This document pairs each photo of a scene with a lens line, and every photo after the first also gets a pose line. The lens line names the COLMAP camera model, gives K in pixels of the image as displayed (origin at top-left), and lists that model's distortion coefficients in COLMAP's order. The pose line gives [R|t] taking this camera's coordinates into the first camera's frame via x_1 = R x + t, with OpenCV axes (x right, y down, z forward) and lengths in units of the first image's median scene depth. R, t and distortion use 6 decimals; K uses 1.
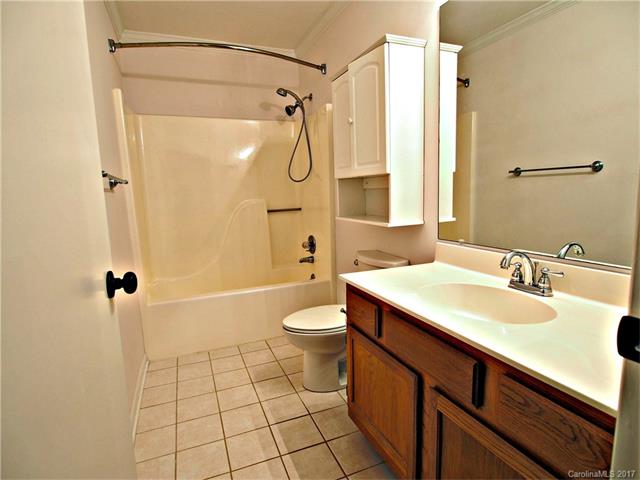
lens RADIAL K [[345.8, 0, 319.8], [0, 345.8, 240.1], [0, 0, 1]] dist [-0.007116, -0.003069]
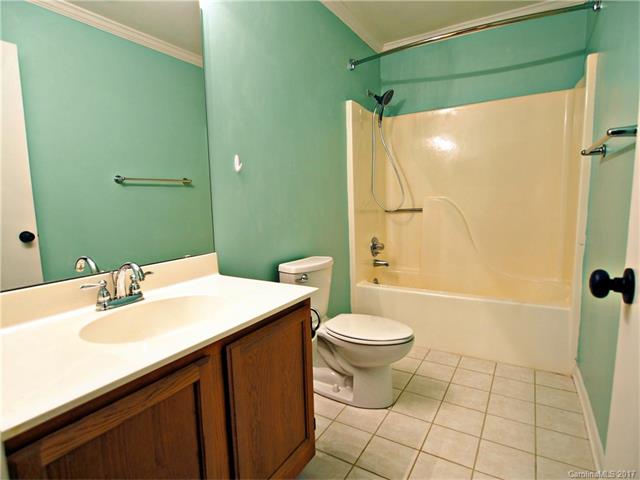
lens RADIAL K [[345.8, 0, 320.8], [0, 345.8, 241.7], [0, 0, 1]] dist [-0.007116, -0.003069]
pose [[-0.582980, -0.046818, 0.811136, -0.488643], [0.164045, 0.970995, 0.173947, -0.098380], [-0.795753, 0.234471, -0.558391, 1.040900]]
